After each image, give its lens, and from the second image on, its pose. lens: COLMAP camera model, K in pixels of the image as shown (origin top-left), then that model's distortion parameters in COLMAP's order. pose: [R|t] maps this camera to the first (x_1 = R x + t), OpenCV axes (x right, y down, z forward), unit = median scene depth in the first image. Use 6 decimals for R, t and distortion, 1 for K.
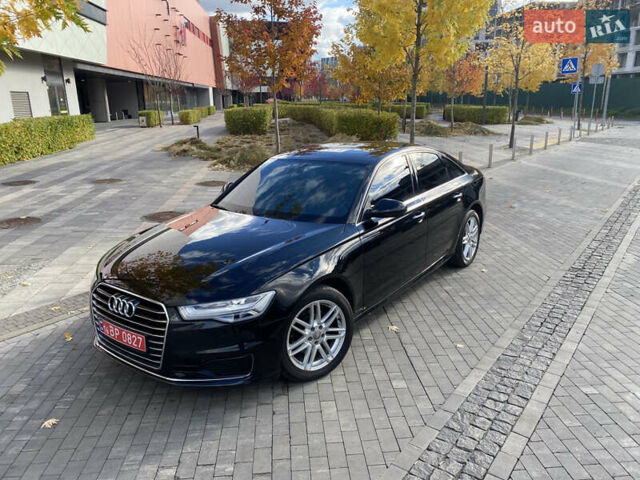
lens RADIAL K [[487.9, 0, 317.7], [0, 487.9, 252.5], [0, 0, 1]] dist [-0.026275, -0.000655]
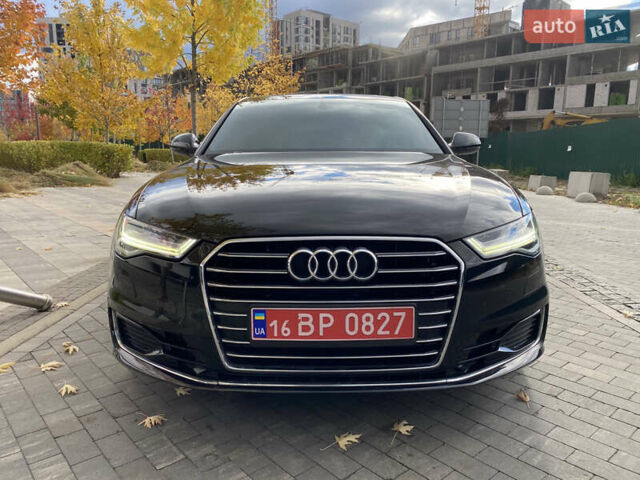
lens RADIAL K [[488.4, 0, 315.2], [0, 488.4, 238.5], [0, 0, 1]] dist [0.003304, -0.000424]
pose [[0.801285, -0.079050, 0.593038, -0.228357], [0.157675, 0.984092, -0.081866, 0.039252], [-0.577132, 0.159105, 0.801002, 0.194505]]
